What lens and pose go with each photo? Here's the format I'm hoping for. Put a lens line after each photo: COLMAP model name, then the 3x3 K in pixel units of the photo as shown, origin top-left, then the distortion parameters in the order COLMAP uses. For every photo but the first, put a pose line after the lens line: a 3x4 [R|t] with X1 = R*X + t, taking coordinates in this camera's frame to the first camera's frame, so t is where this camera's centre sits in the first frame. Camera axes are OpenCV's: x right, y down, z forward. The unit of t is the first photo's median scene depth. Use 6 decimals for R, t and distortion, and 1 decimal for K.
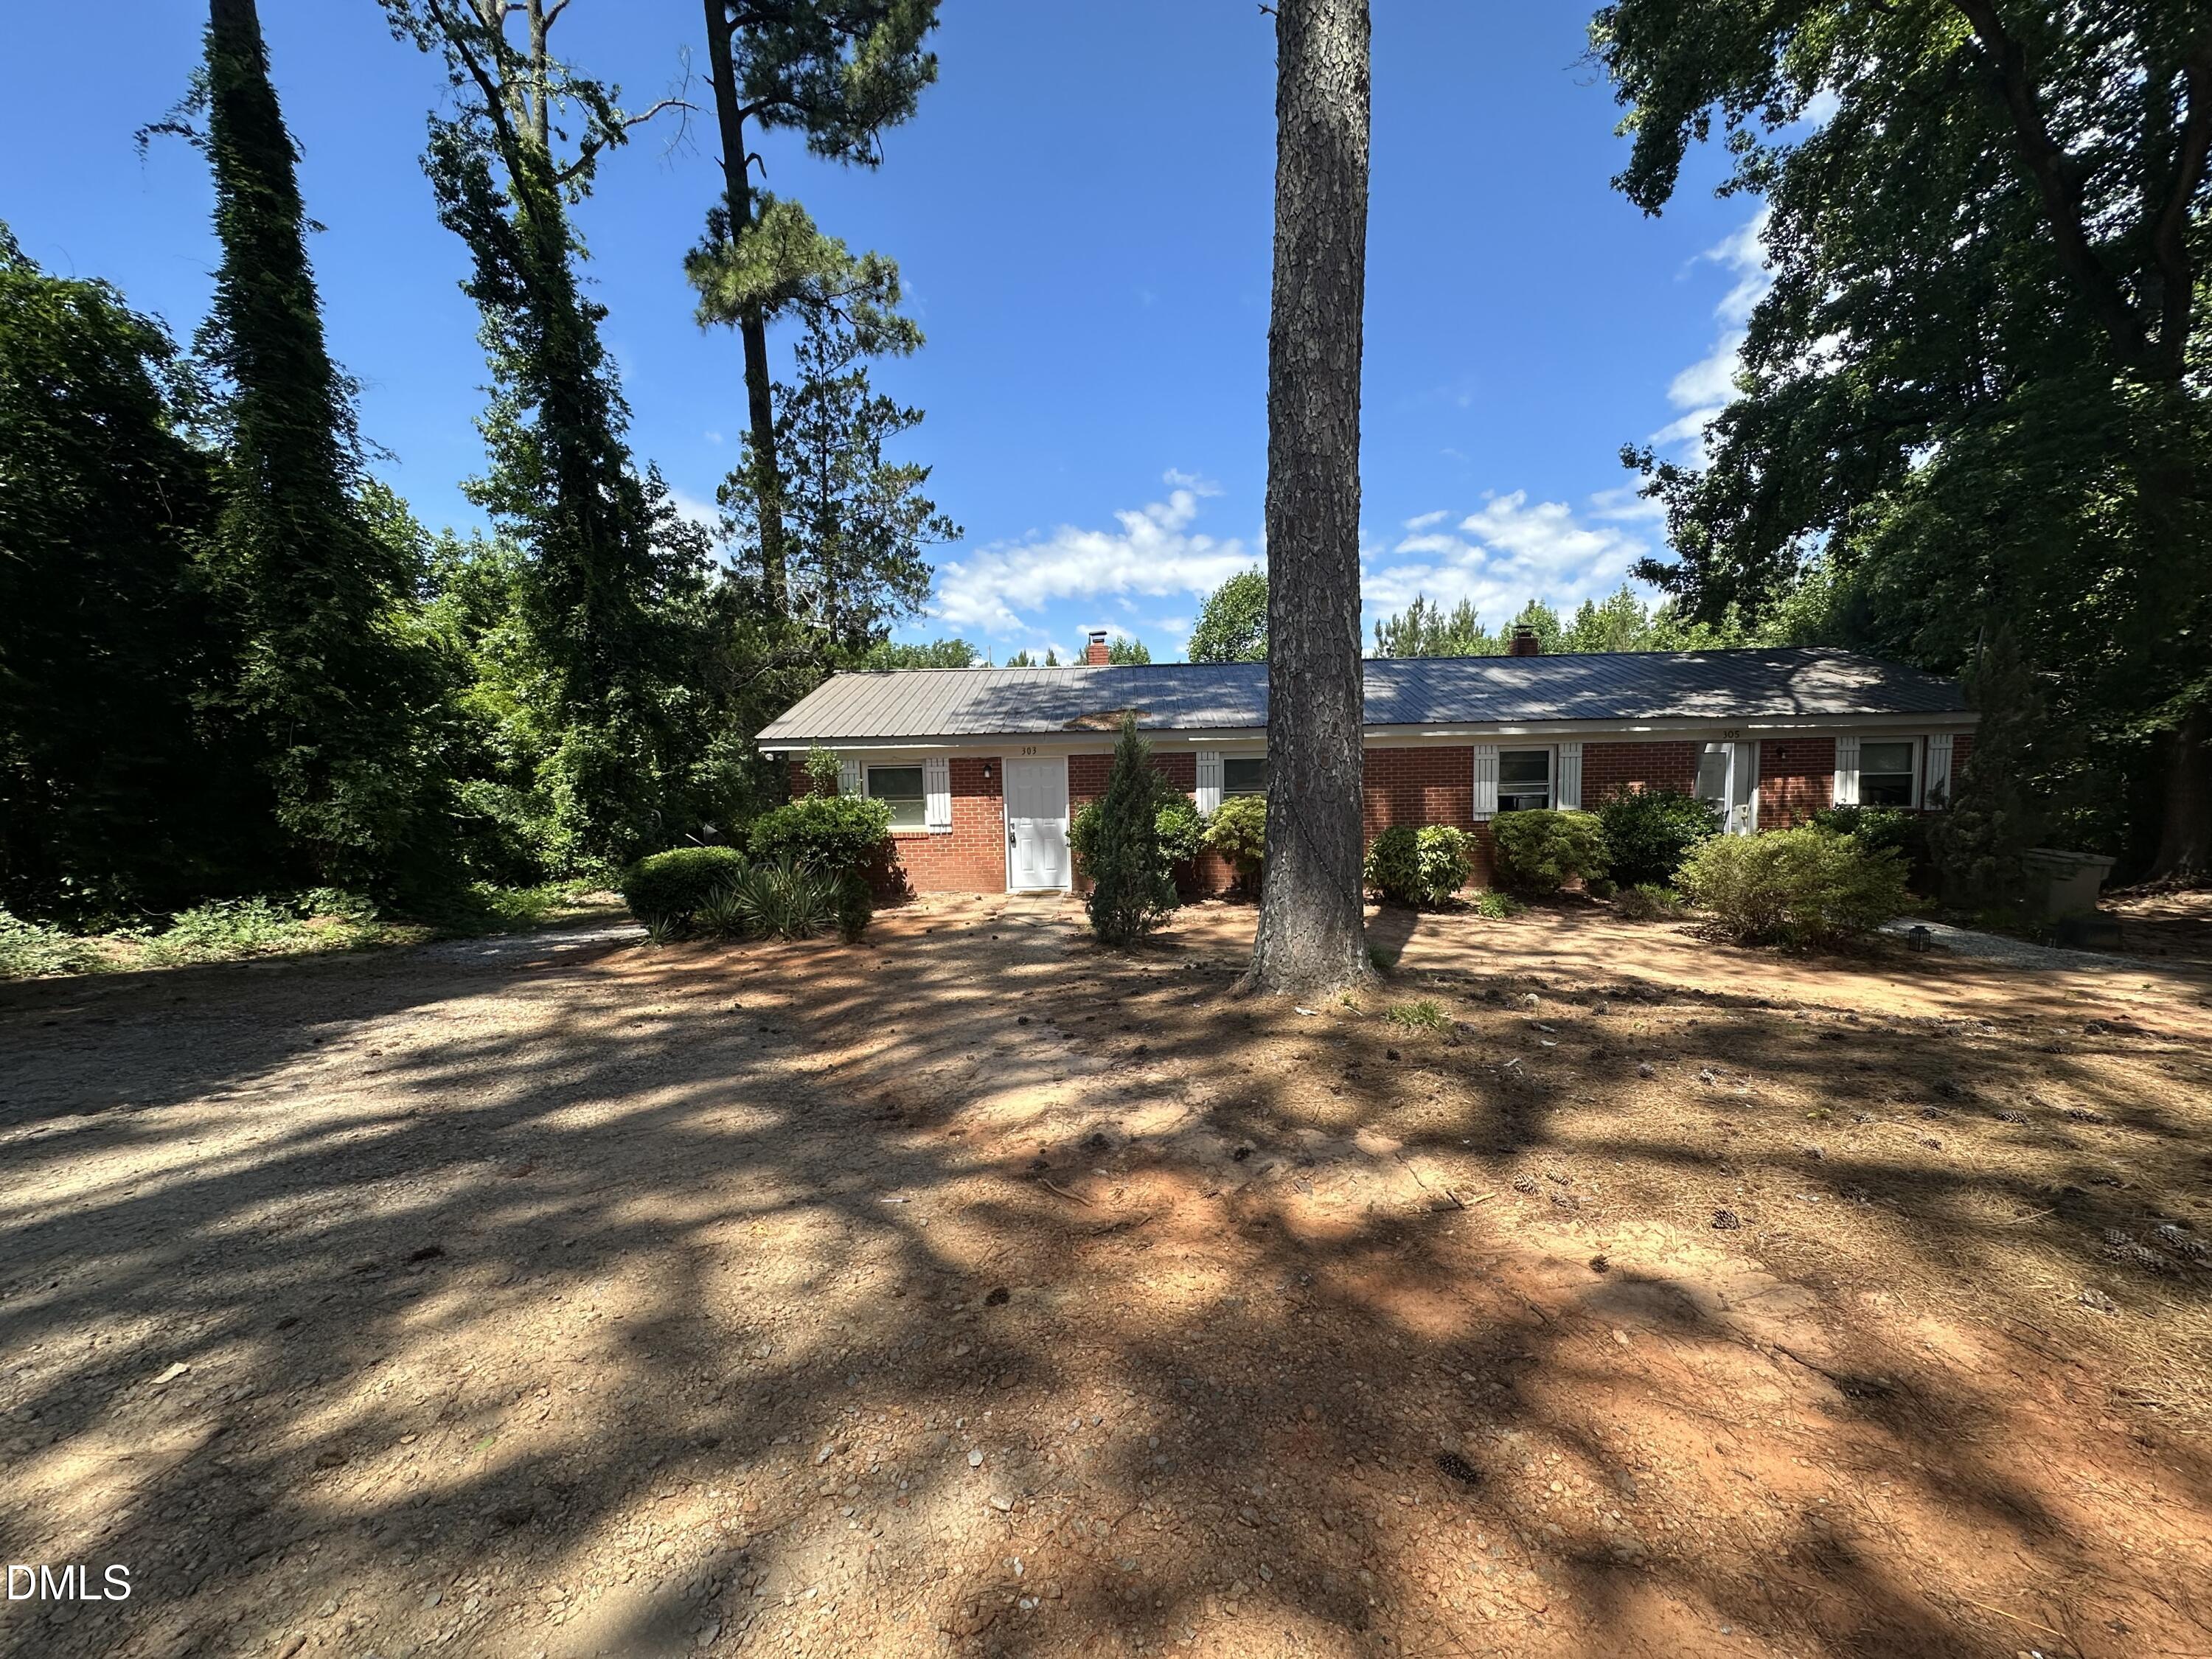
lens RADIAL K [[882.2, 0, 1143.2], [0, 882.2, 858.4], [0, 0, 1]] dist [-0.008020, 0.001282]
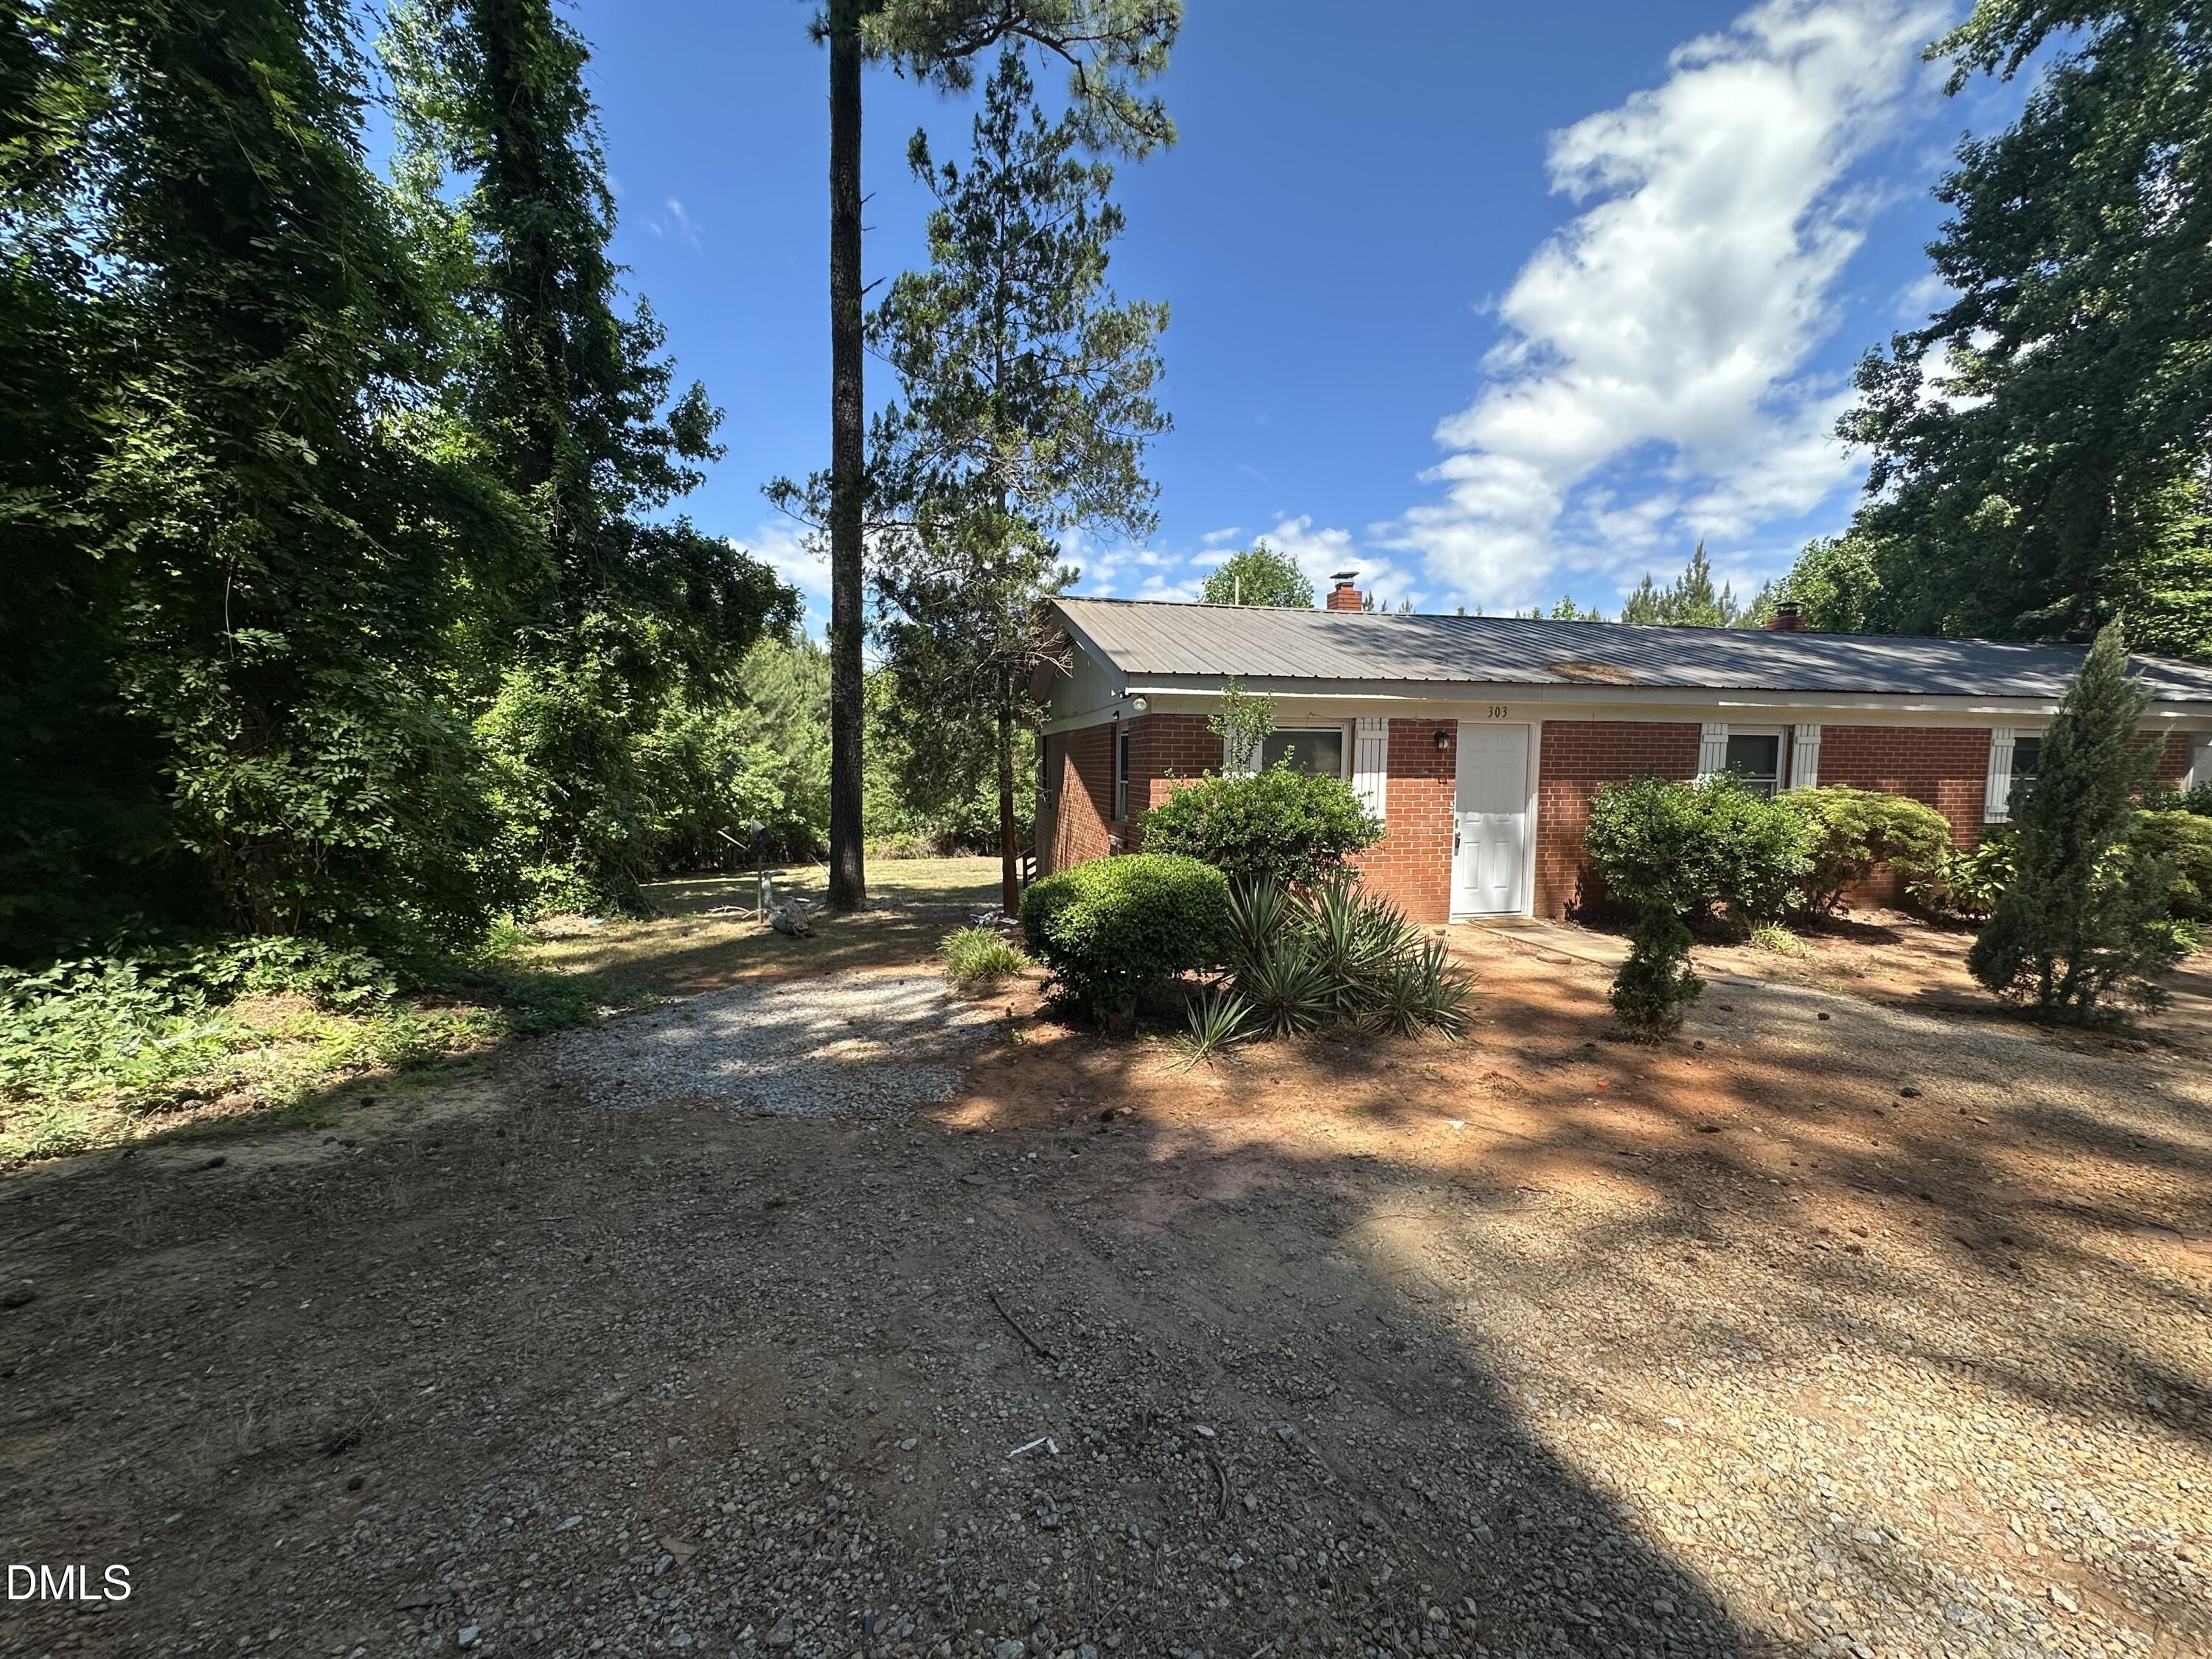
lens RADIAL K [[882.2, 0, 1116.2], [0, 882.2, 849.3], [0, 0, 1]] dist [-0.008020, 0.001282]
pose [[0.978205, 0.004872, 0.207584, -0.402244], [-0.002225, 0.999913, -0.012986, -0.006093], [-0.207629, 0.012242, 0.978131, 0.300477]]
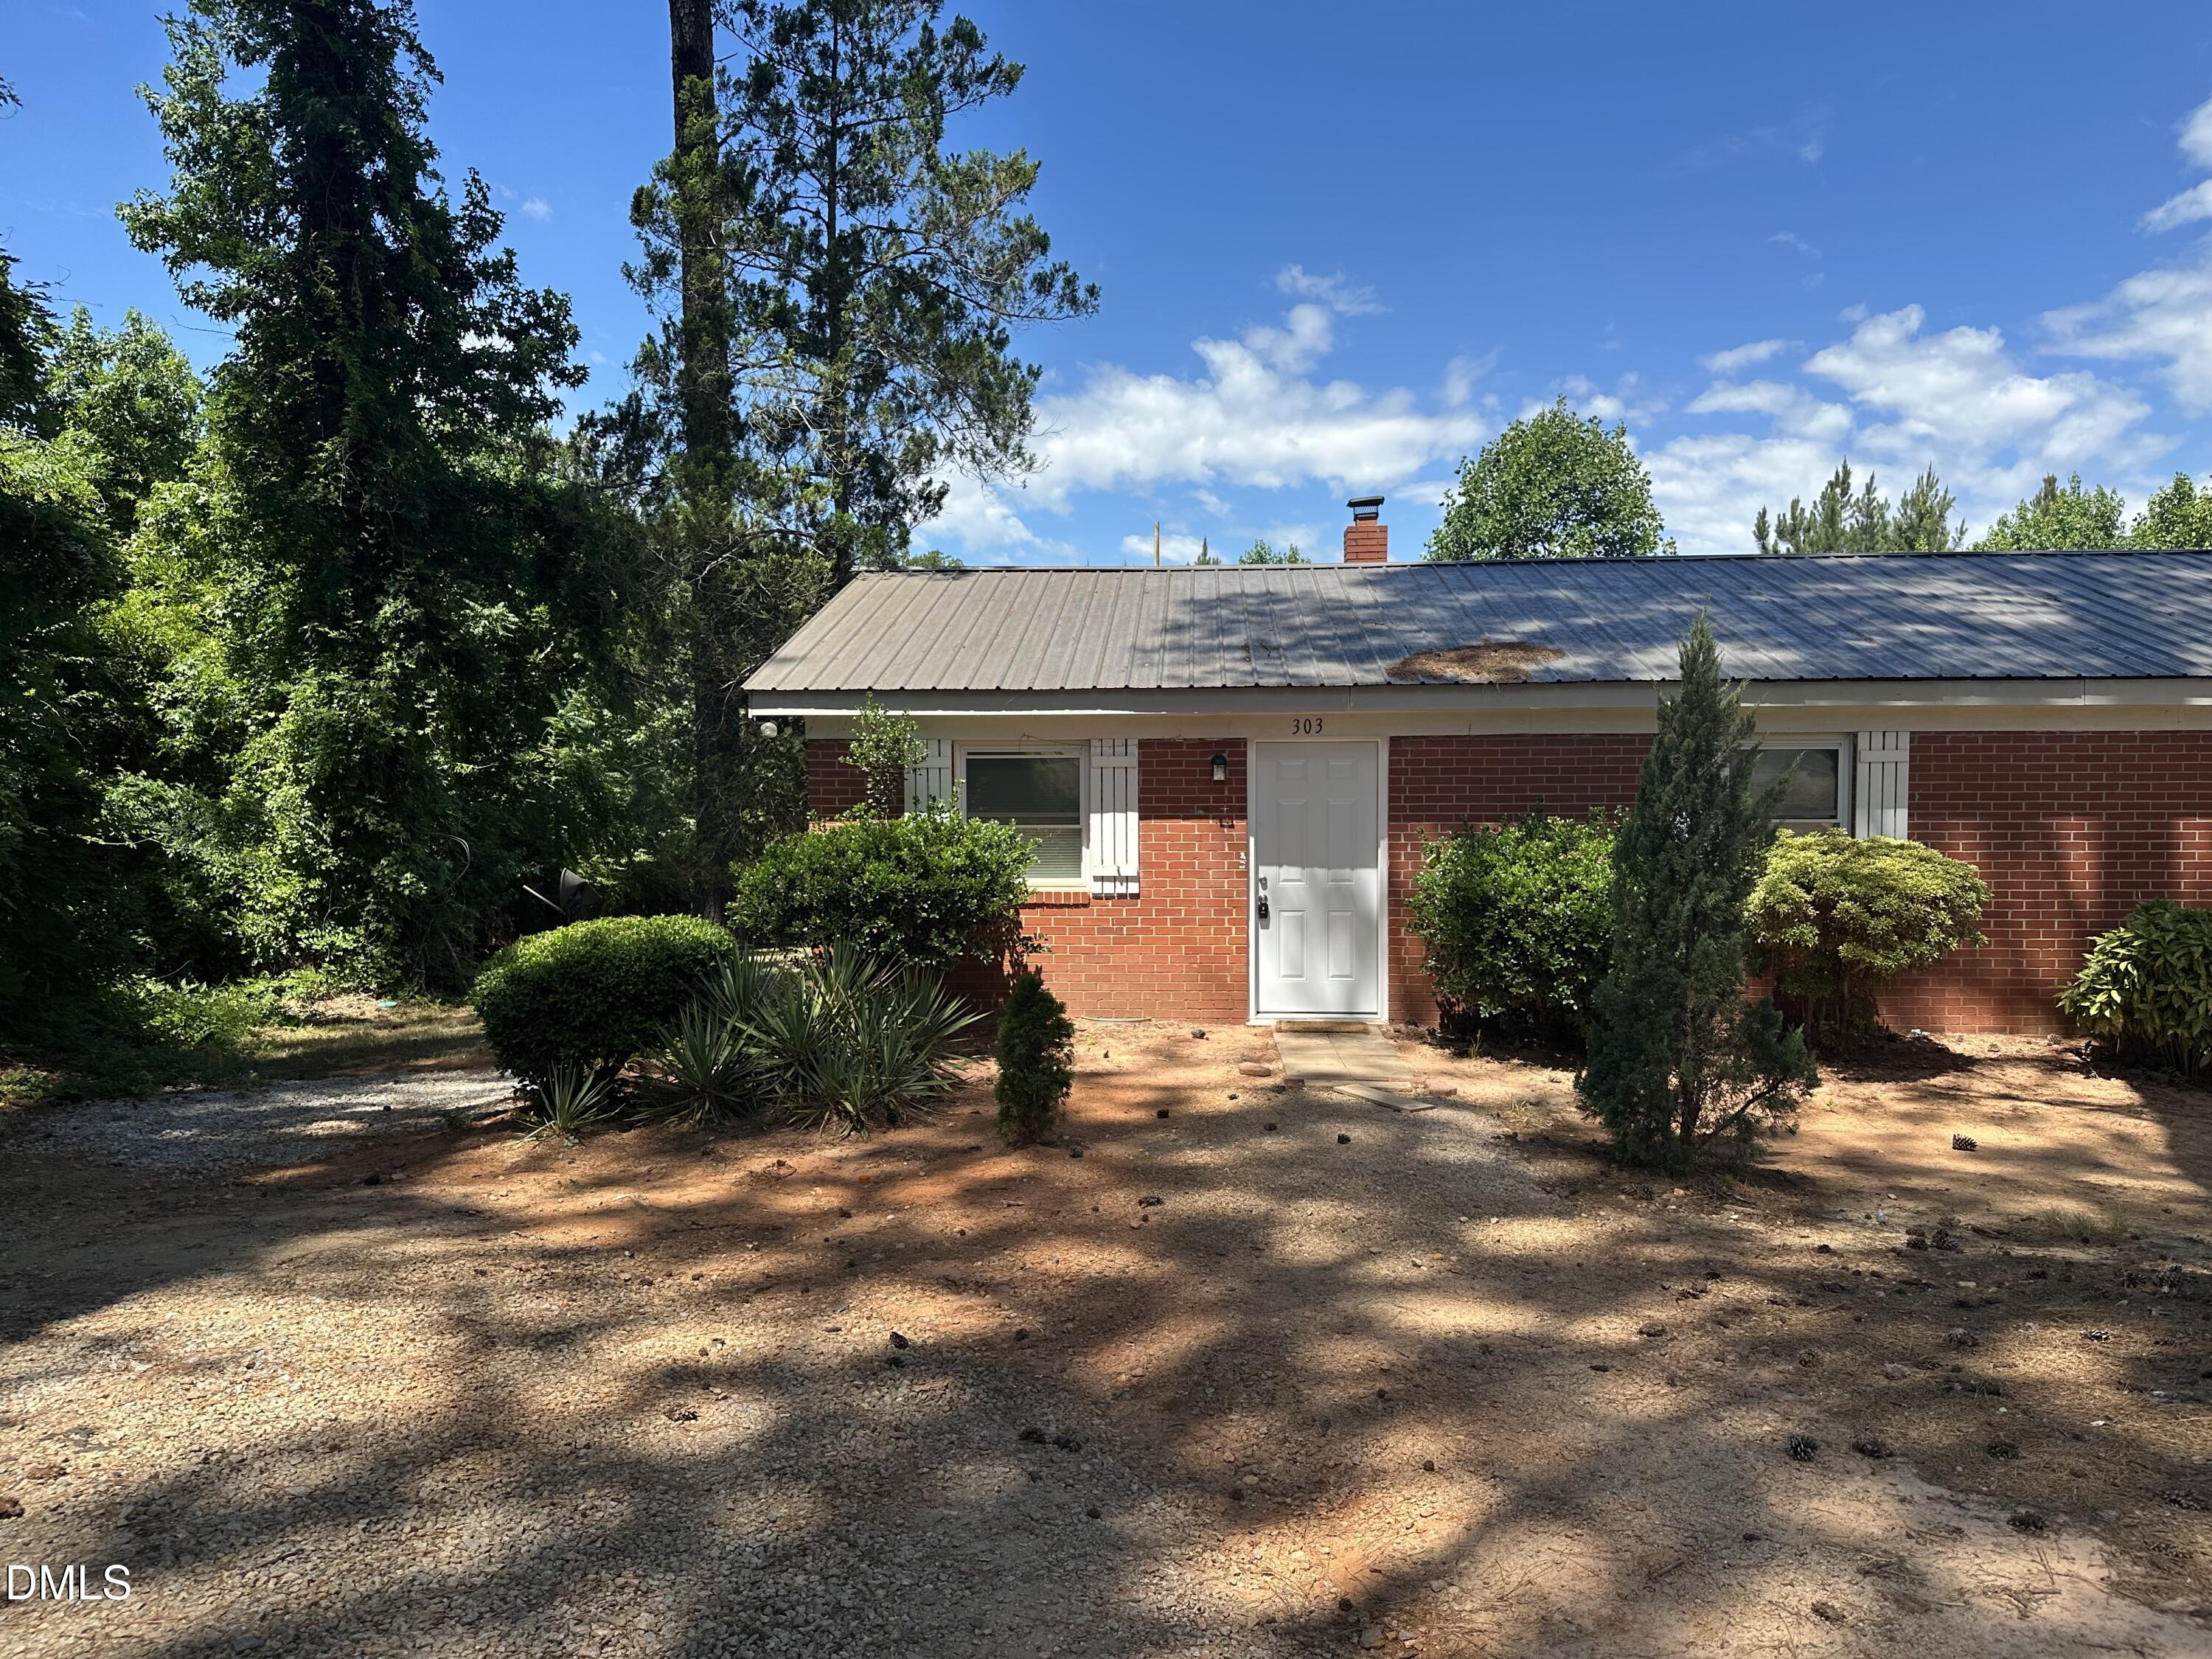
lens RADIAL K [[1541.4, 0, 1152.3], [0, 1541.4, 894.8], [0, 0, 1]] dist [0.041300, -0.041652]
pose [[0.998845, 0.021348, -0.043043, -0.128587], [-0.022759, 0.999211, -0.032558, -0.001918], [0.042314, 0.033500, 0.998543, 0.129242]]
